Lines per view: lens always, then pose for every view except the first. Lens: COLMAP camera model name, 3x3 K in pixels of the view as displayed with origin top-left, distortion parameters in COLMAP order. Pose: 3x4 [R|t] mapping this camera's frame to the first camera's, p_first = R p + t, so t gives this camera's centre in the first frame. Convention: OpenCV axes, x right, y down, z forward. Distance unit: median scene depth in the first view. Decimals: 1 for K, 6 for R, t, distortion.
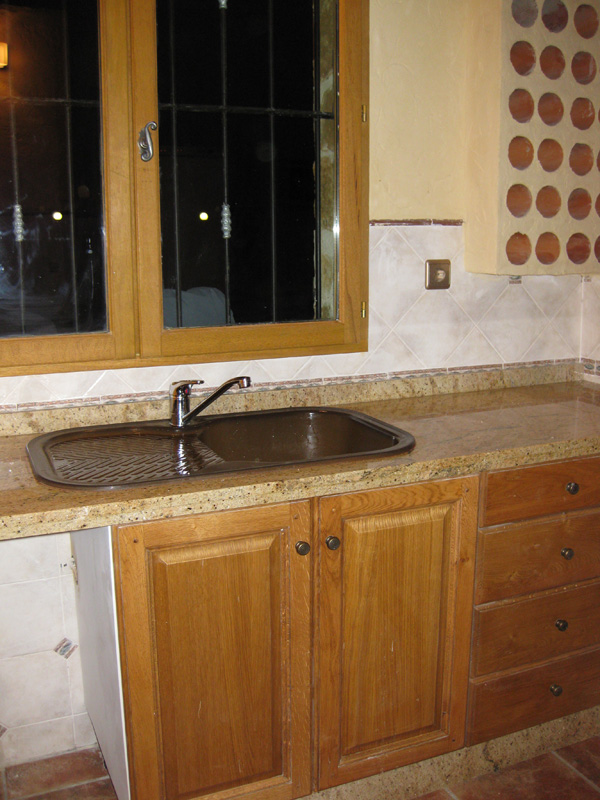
lens RADIAL K [[818.9, 0, 286.6], [0, 818.9, 401.7], [0, 0, 1]] dist [-0.172261, 0.123912]
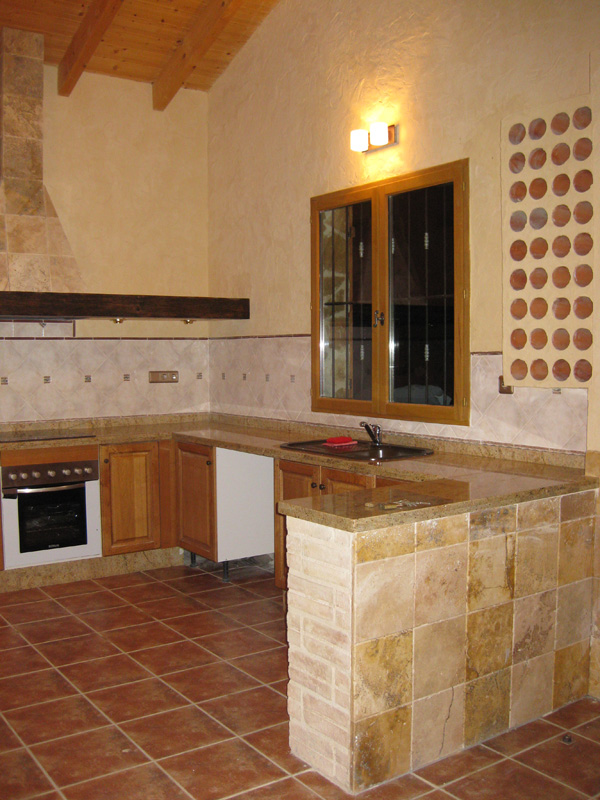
lens RADIAL K [[818.9, 0, 286.6], [0, 818.9, 401.7], [0, 0, 1]] dist [-0.172261, 0.123912]
pose [[0.212965, 0.065392, -0.974869, 1.705336], [-0.188062, 0.981845, 0.024777, -0.082101], [0.958790, 0.178059, 0.221396, 0.226888]]
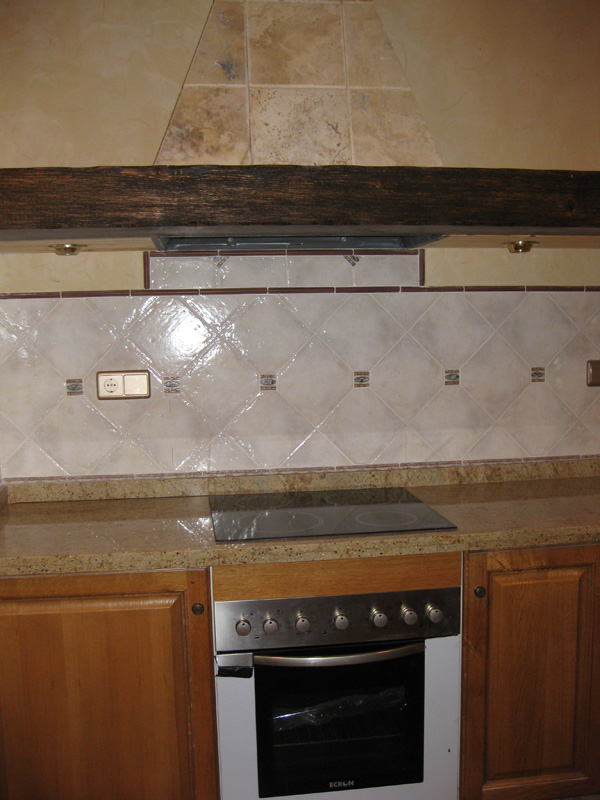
lens RADIAL K [[818.9, 0, 286.6], [0, 818.9, 401.7], [0, 0, 1]] dist [-0.172261, 0.123912]
pose [[-0.270797, 0.096282, -0.957809, 0.338792], [-0.167885, 0.975013, 0.145477, -0.068777], [0.947884, 0.200197, -0.247867, 0.249769]]
